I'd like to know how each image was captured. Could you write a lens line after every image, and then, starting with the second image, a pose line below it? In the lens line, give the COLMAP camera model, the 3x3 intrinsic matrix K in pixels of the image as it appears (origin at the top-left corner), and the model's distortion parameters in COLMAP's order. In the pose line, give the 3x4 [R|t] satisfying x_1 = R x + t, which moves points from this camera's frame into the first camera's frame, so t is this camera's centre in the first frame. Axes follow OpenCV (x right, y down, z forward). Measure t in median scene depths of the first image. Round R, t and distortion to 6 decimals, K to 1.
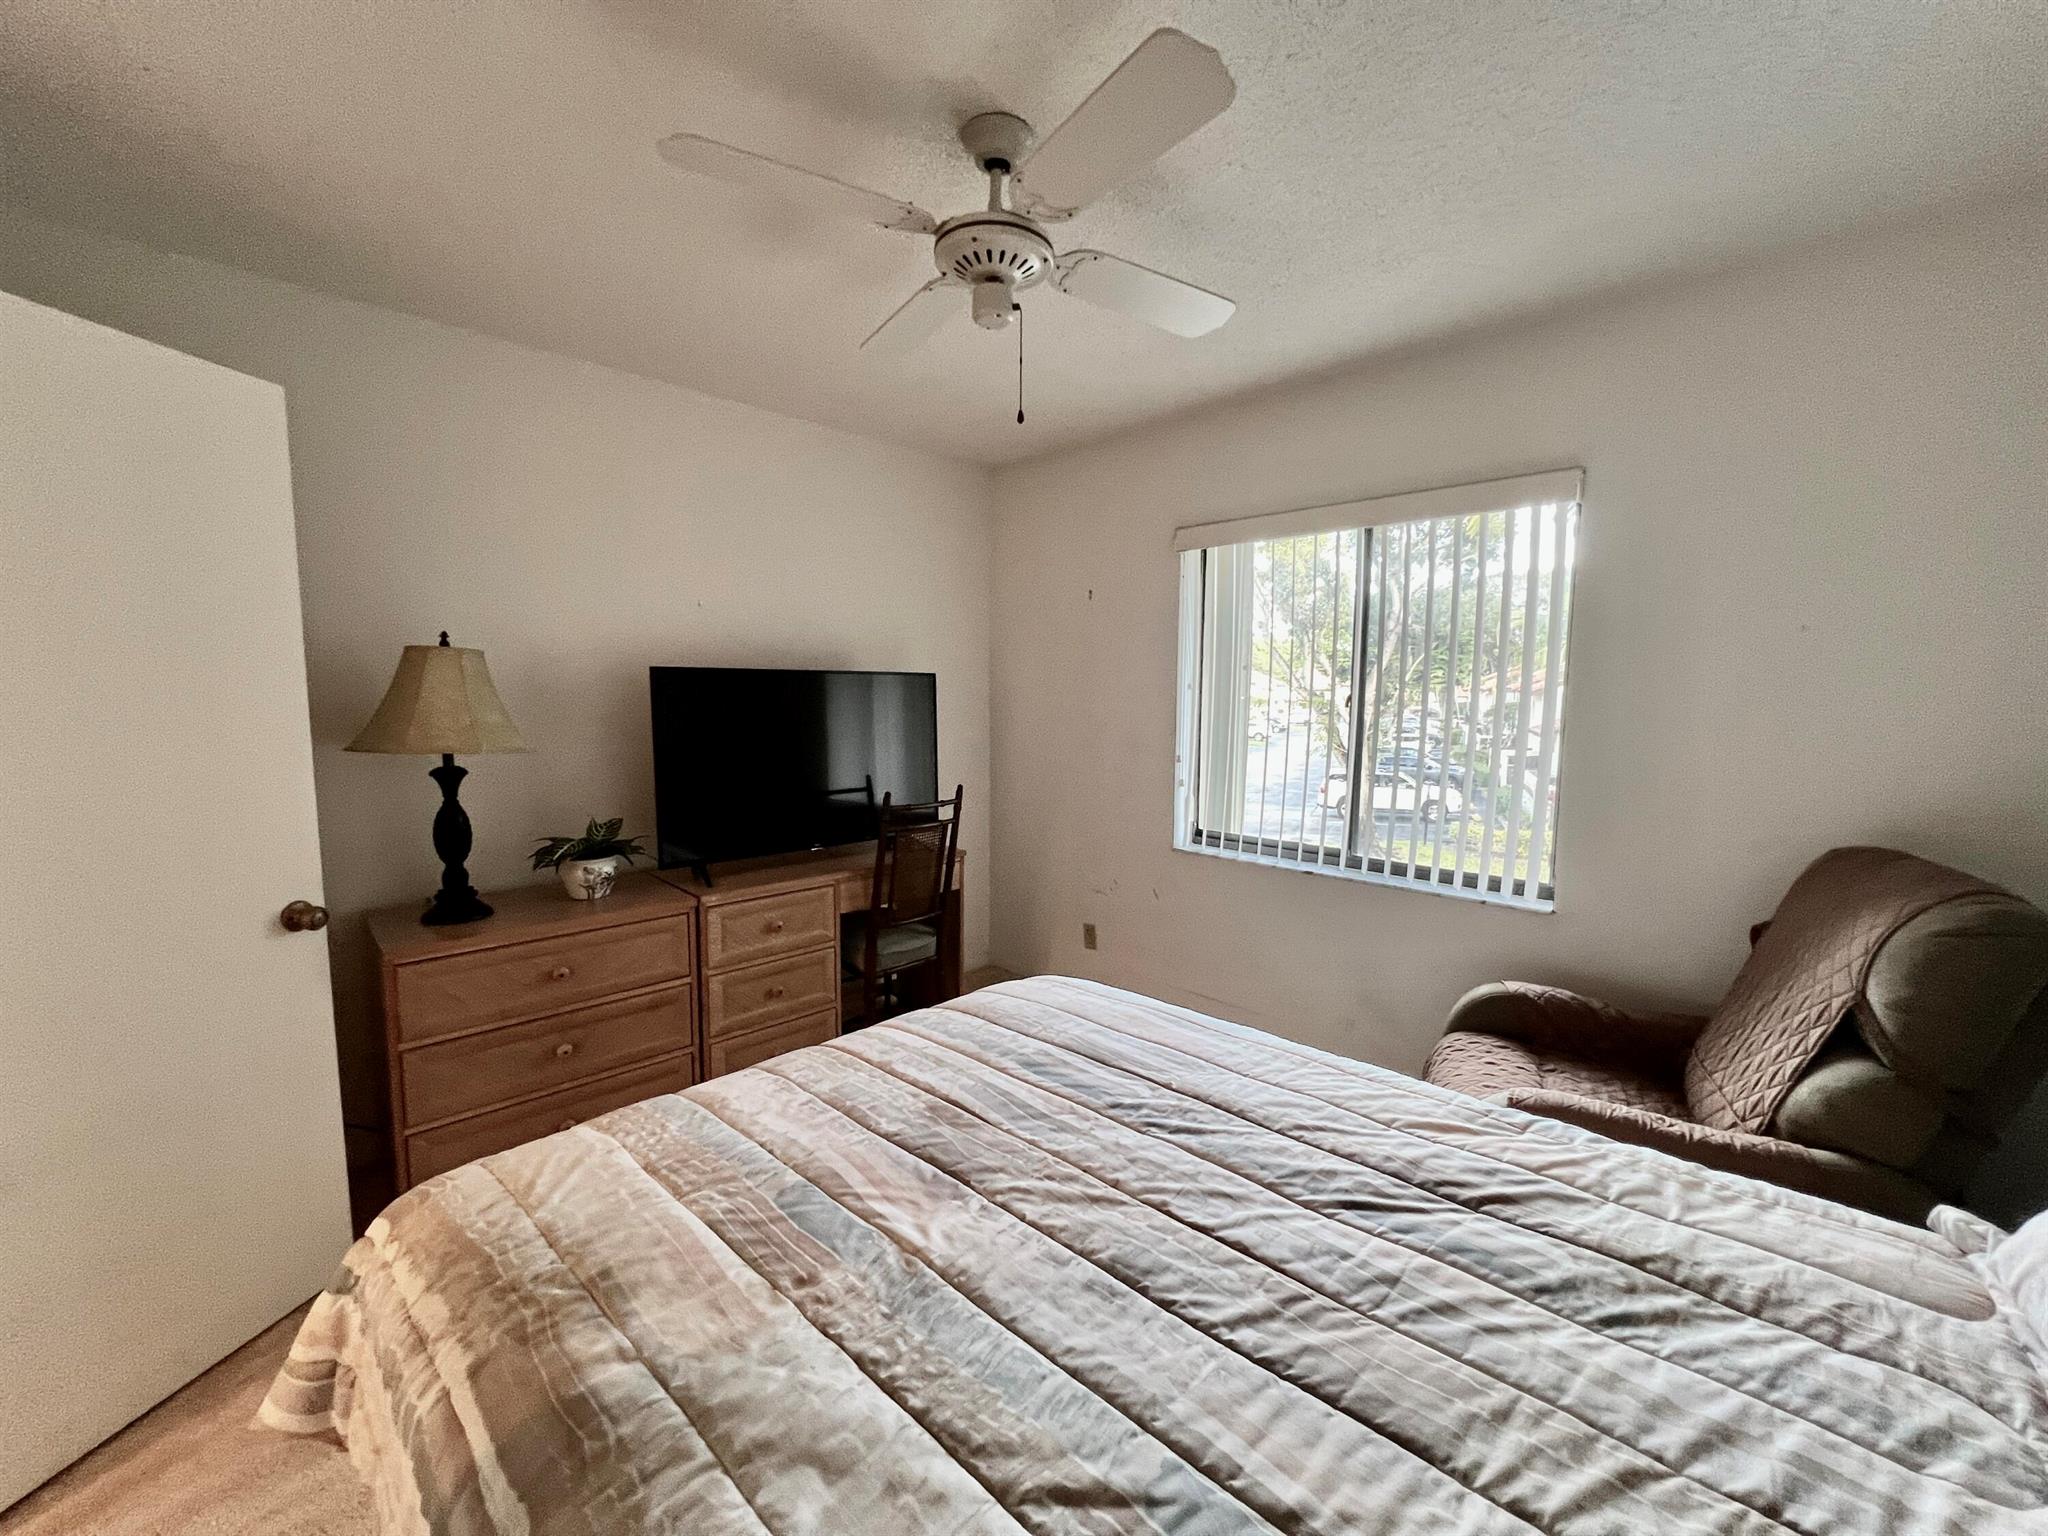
lens RADIAL K [[818.9, 0, 1018.4], [0, 818.9, 763.2], [0, 0, 1]] dist [-0.001200, 0.000339]
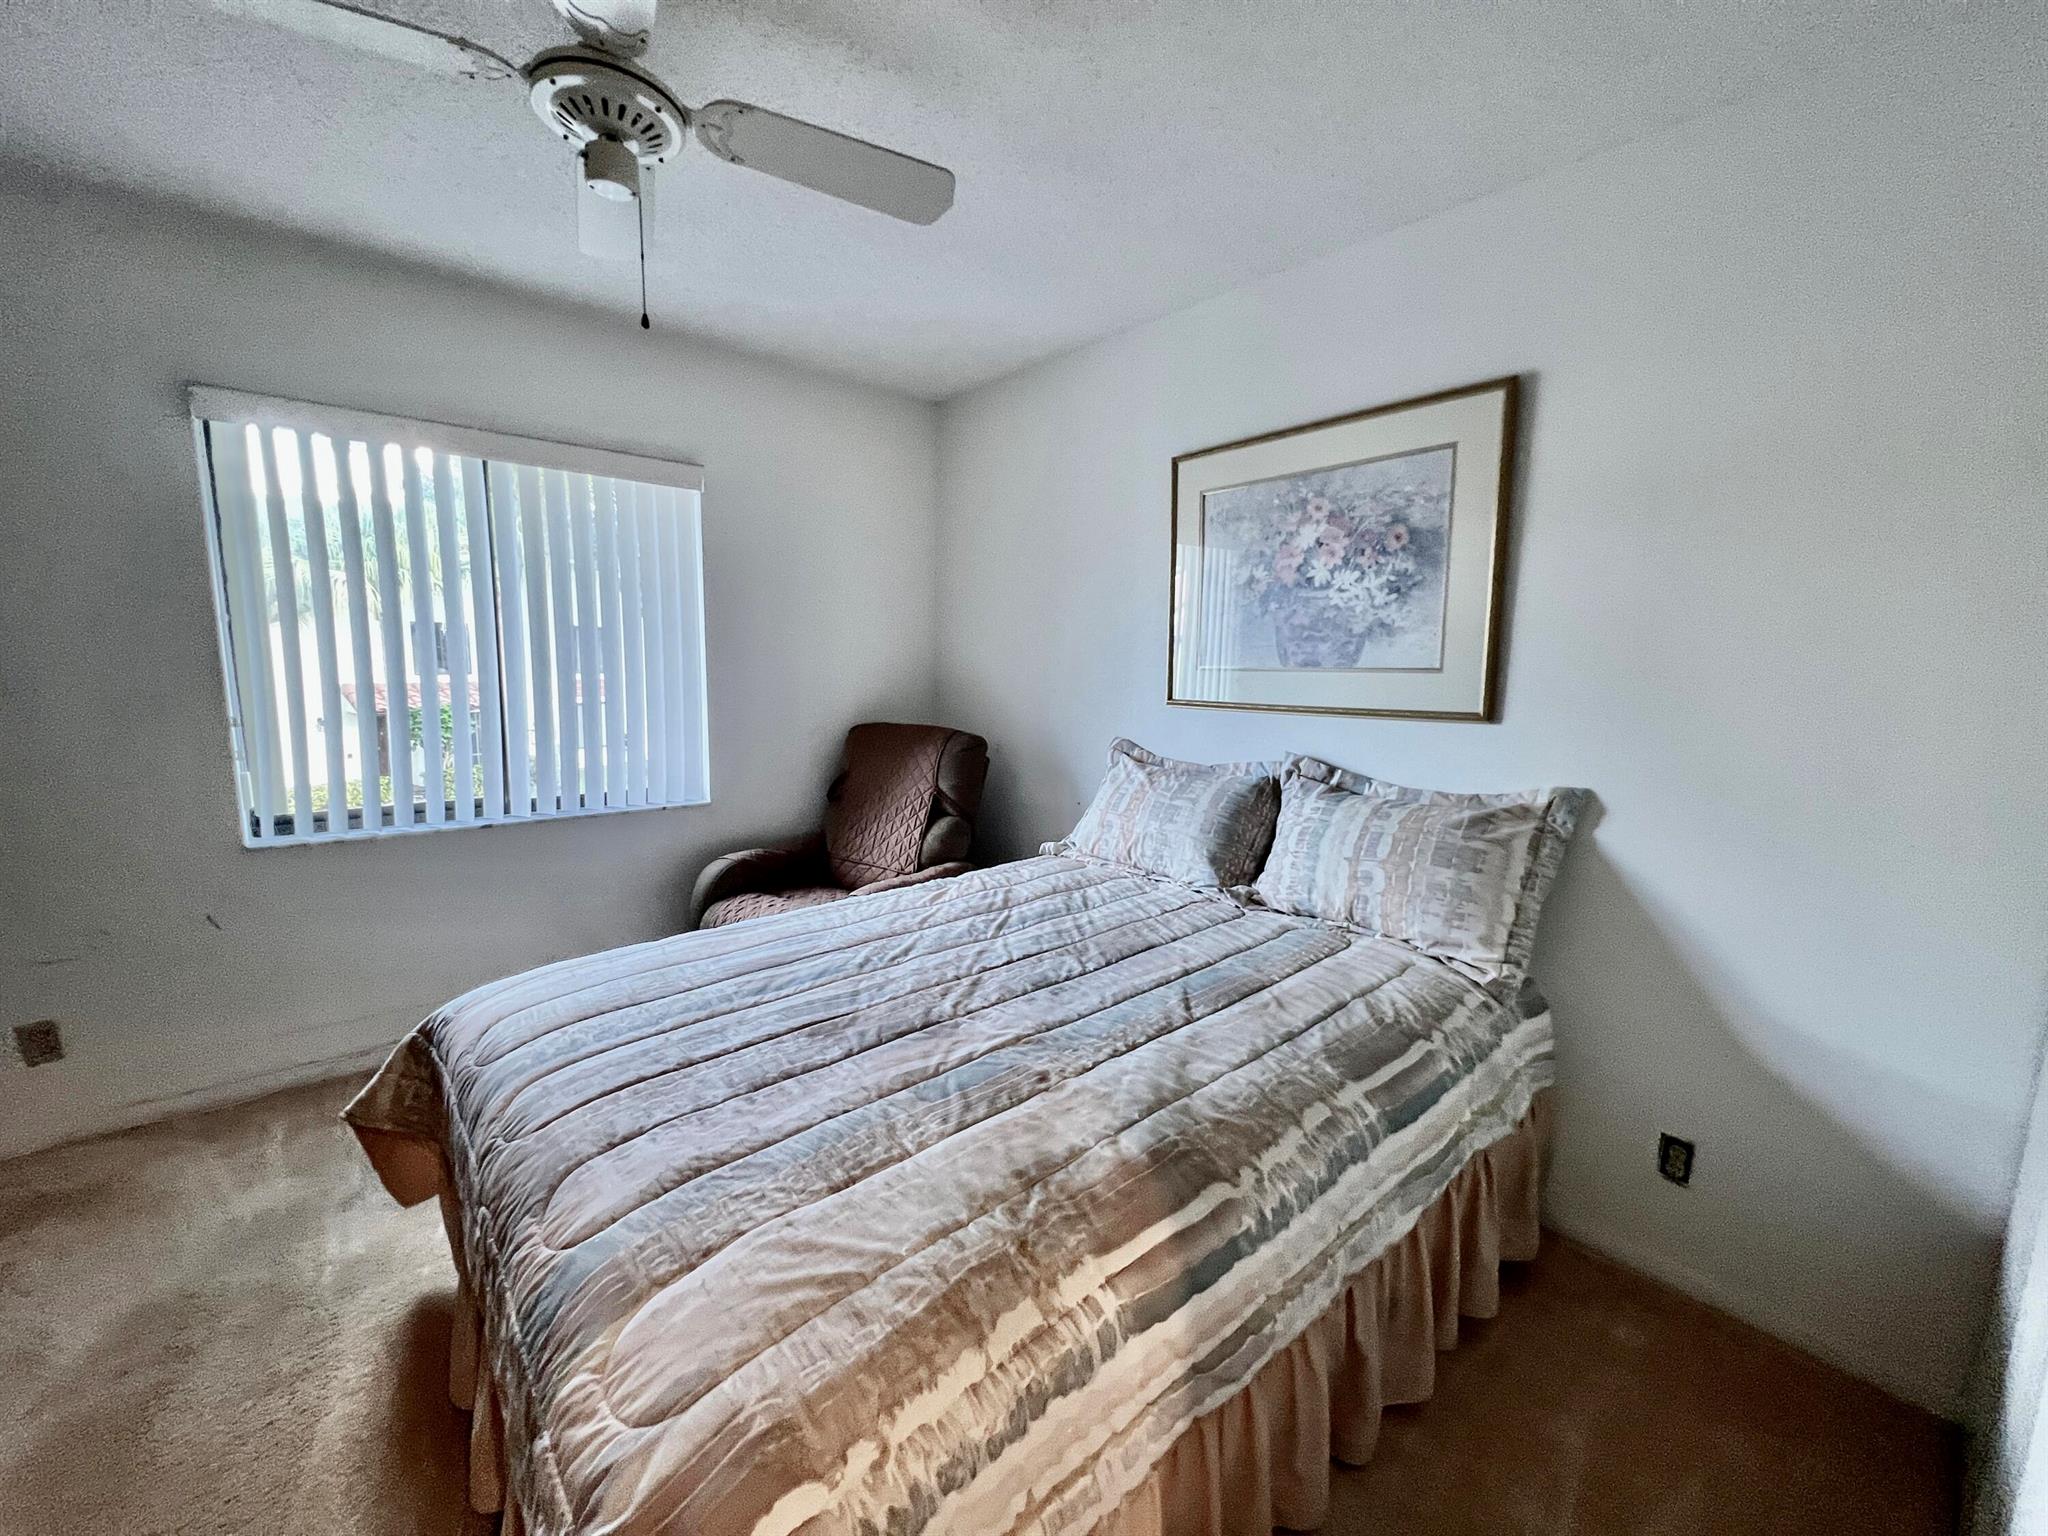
lens RADIAL K [[818.9, 0, 1022.6], [0, 818.9, 771.8], [0, 0, 1]] dist [-0.001200, 0.000339]
pose [[0.087492, -0.145966, 0.985413, -1.344837], [0.064007, 0.987986, 0.140664, -0.051456], [-0.994107, 0.050767, 0.095783, 0.775961]]
